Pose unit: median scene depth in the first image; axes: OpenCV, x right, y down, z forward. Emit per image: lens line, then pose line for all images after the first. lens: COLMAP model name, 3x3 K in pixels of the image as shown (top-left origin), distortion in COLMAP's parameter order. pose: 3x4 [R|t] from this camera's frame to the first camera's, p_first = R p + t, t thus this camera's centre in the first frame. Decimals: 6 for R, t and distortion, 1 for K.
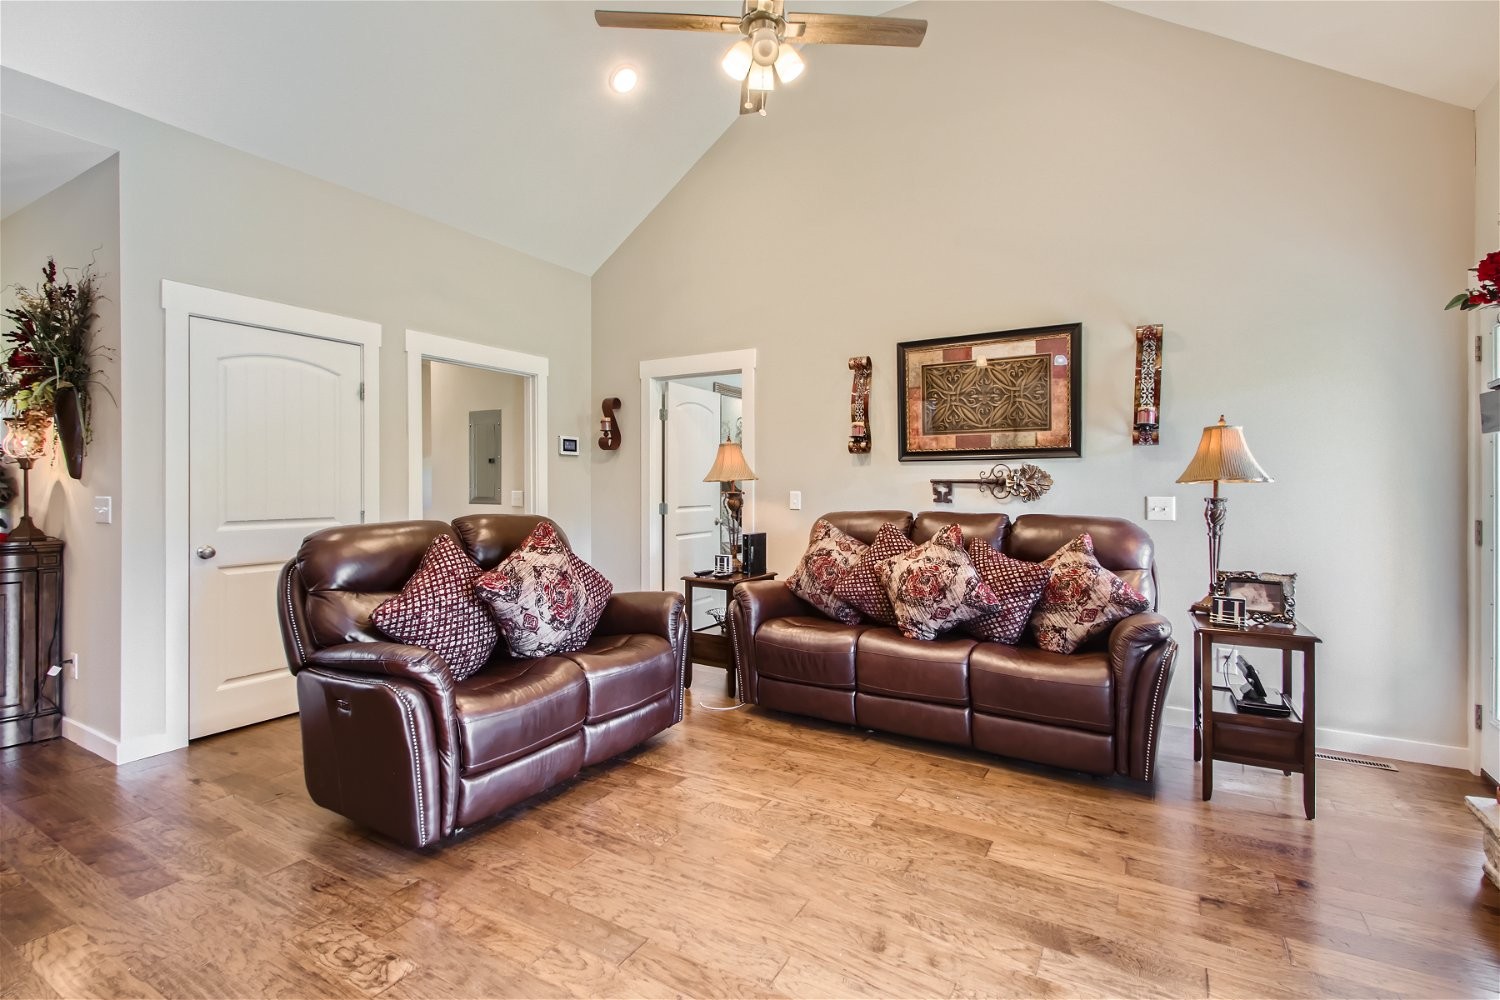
lens RADIAL K [[696.9, 0, 742.4], [0, 696.9, 487.8], [0, 0, 1]] dist [0.014717, -0.000136]
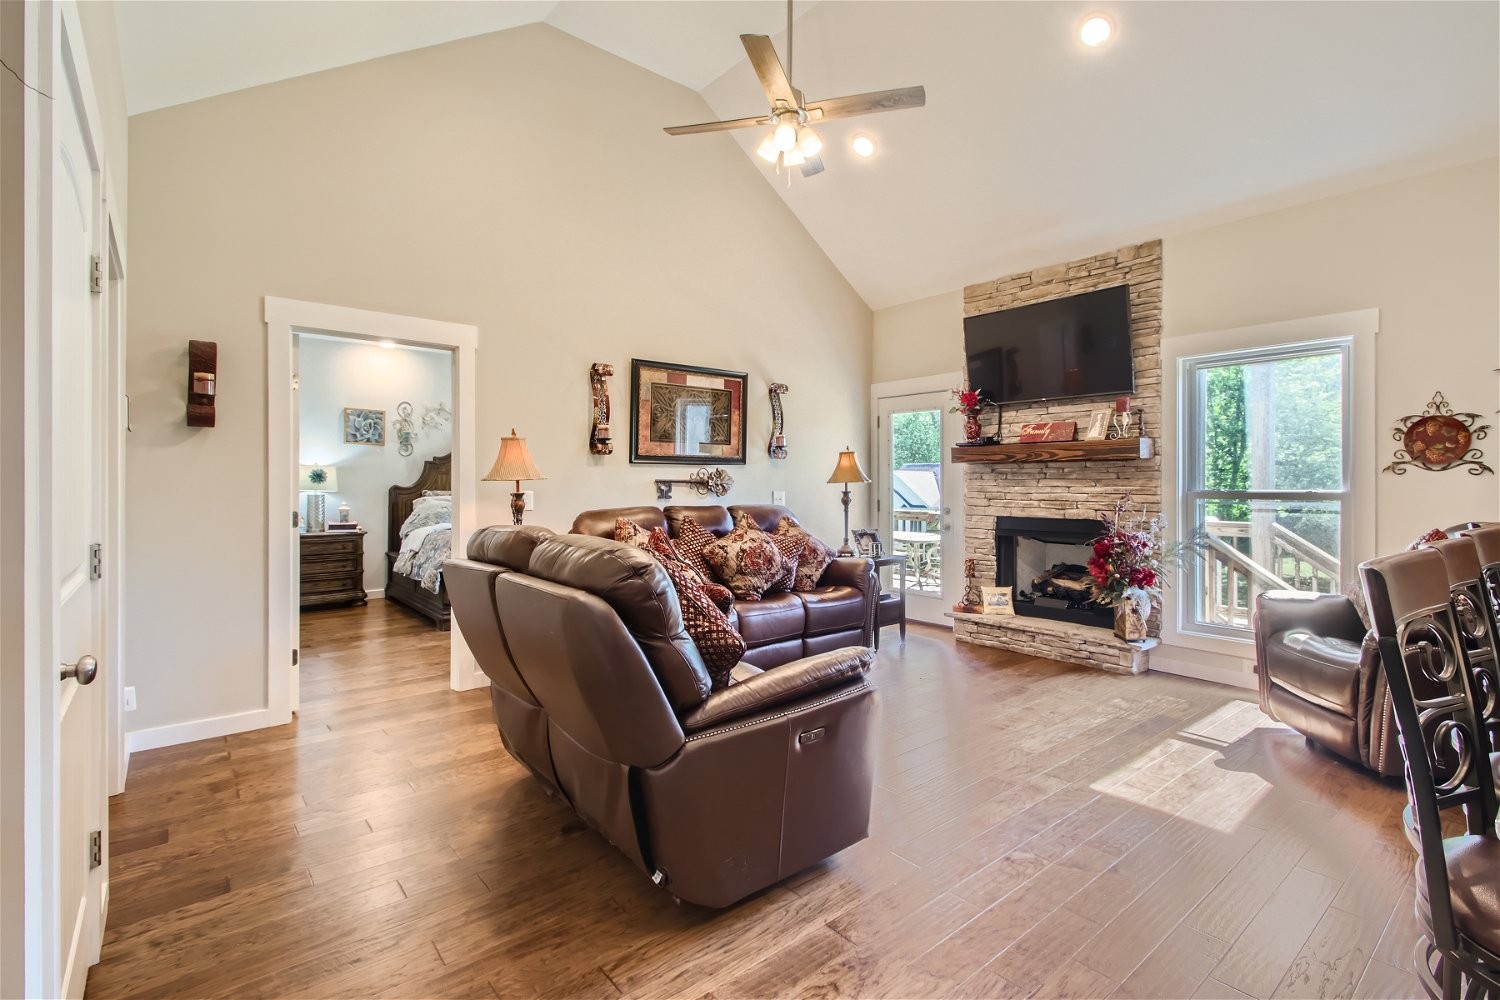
lens RADIAL K [[692.9, 0, 777.8], [0, 692.9, 485.3], [0, 0, 1]] dist [0.014808, -0.000756]
pose [[0.321422, -0.002608, 0.946932, -0.849113], [0.003827, 0.999992, 0.001455, -0.003425], [-0.946928, 0.003156, 0.321430, 0.461051]]
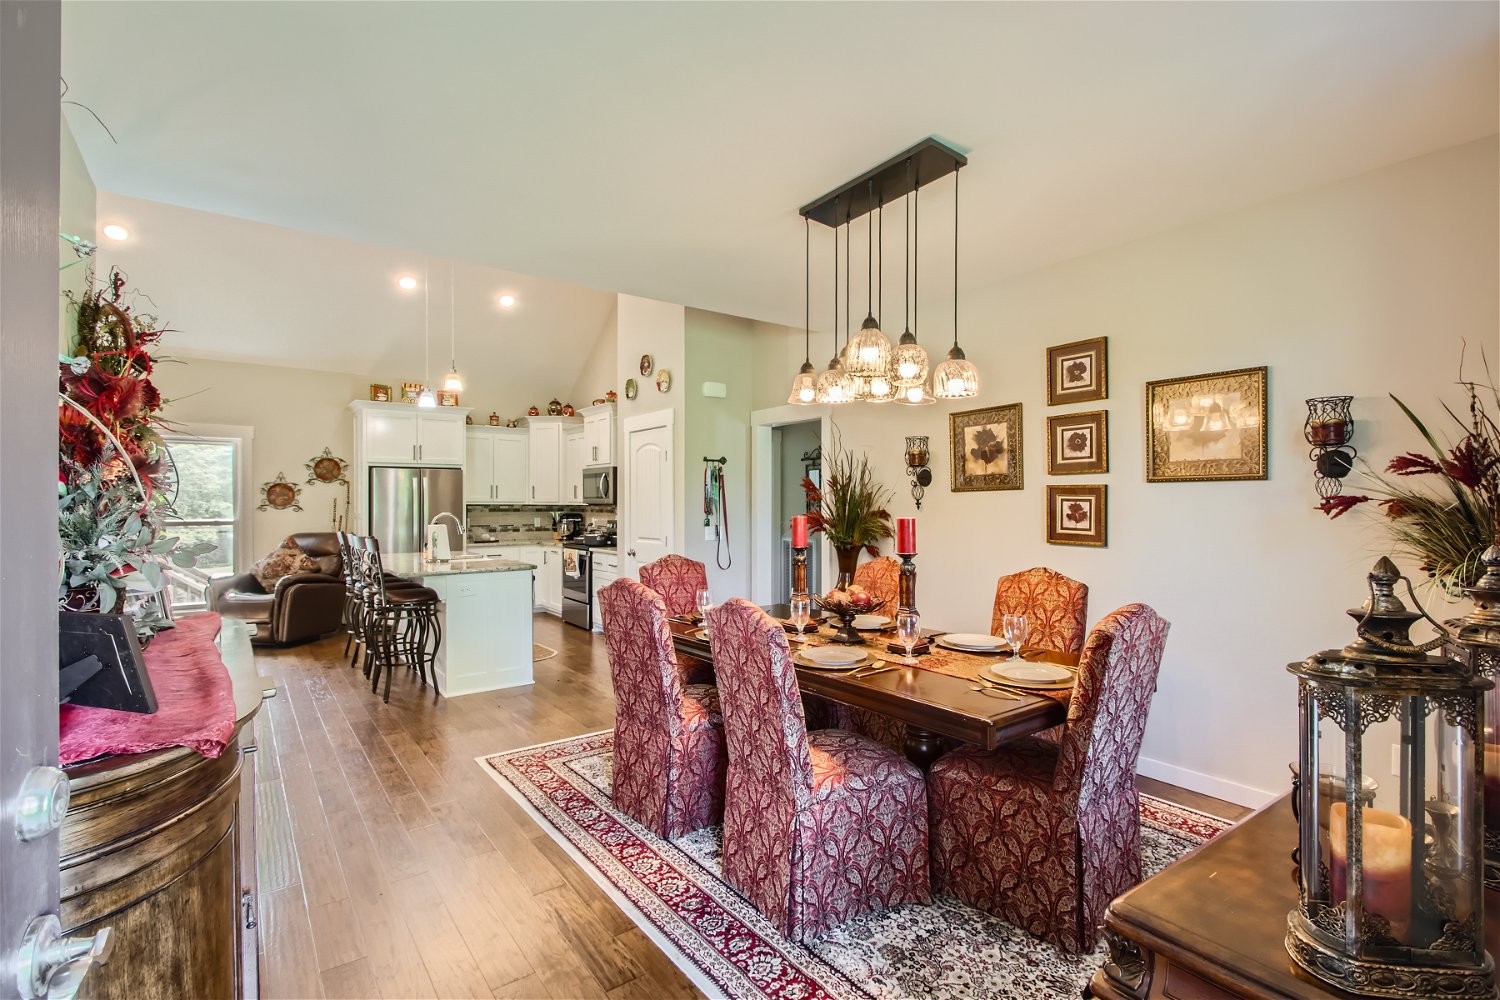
lens RADIAL K [[681.6, 0, 746.8], [0, 681.6, 505.2], [0, 0, 1]] dist [0.016375, -0.000045]
pose [[-0.924966, -0.001234, 0.380048, -1.605457], [0.002714, 0.999948, 0.009851, -0.043908], [-0.380040, 0.010143, -0.924914, 1.196123]]
